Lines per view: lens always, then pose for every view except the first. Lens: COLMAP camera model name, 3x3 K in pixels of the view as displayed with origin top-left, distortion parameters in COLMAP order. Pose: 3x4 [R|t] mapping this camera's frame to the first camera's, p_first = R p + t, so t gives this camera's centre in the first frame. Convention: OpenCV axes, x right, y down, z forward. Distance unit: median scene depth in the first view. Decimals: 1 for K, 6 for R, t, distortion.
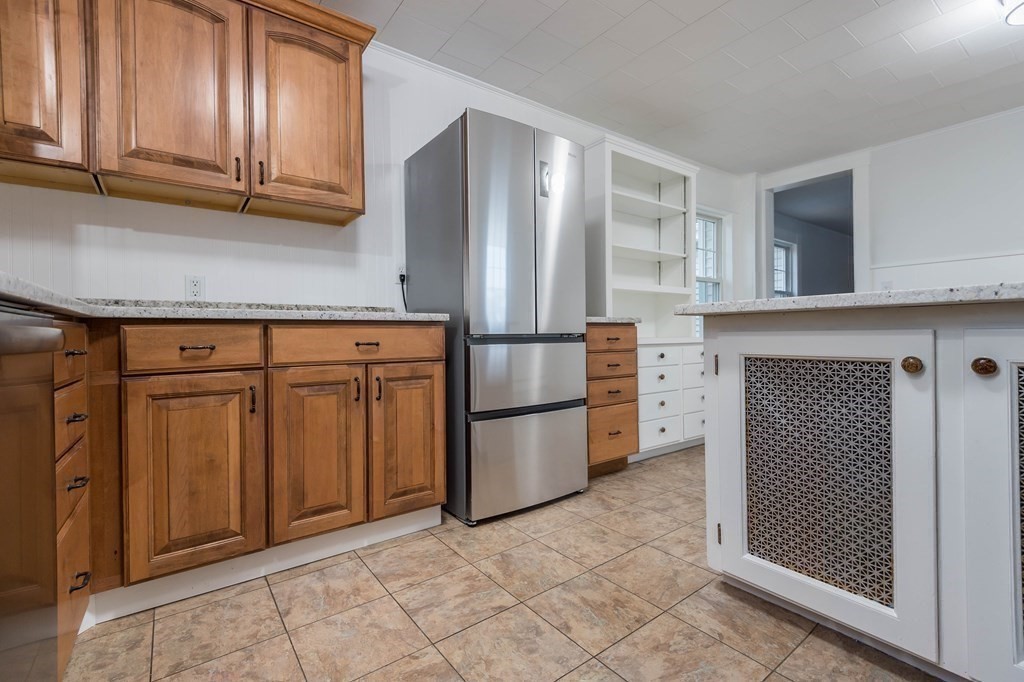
lens RADIAL K [[462.5, 0, 506.9], [0, 462.5, 339.3], [0, 0, 1]] dist [-0.005909, -0.002033]
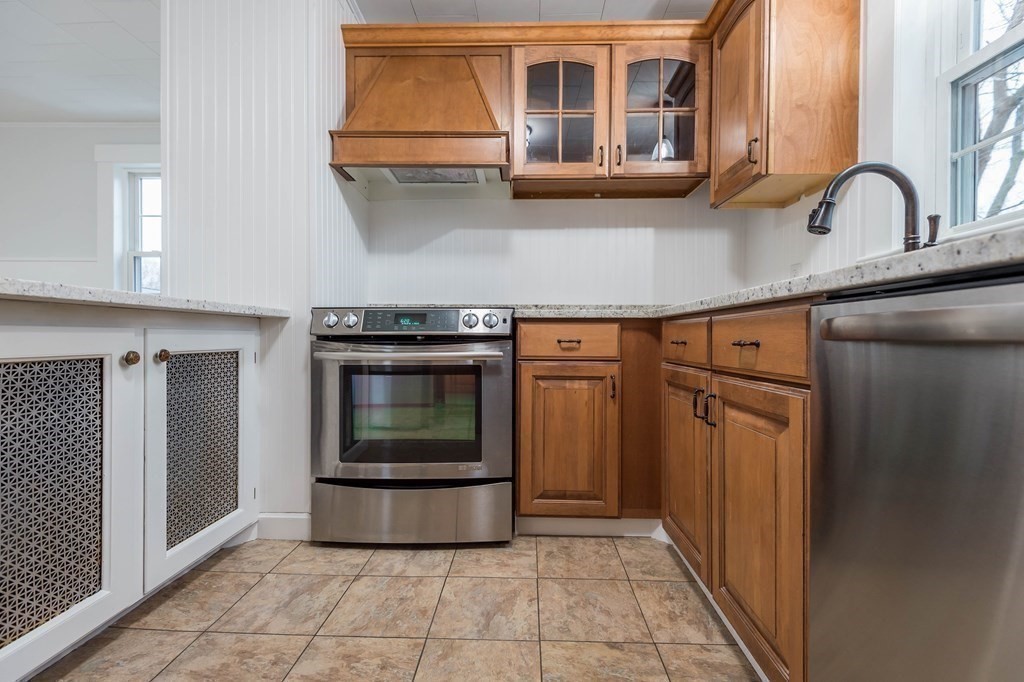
lens RADIAL K [[462.5, 0, 508.5], [0, 462.5, 341.2], [0, 0, 1]] dist [-0.005909, -0.002033]
pose [[-0.790355, -0.008236, 0.612593, -0.522294], [-0.001903, 0.999938, 0.010988, -0.001767], [-0.612646, 0.007519, -0.790322, 1.205685]]
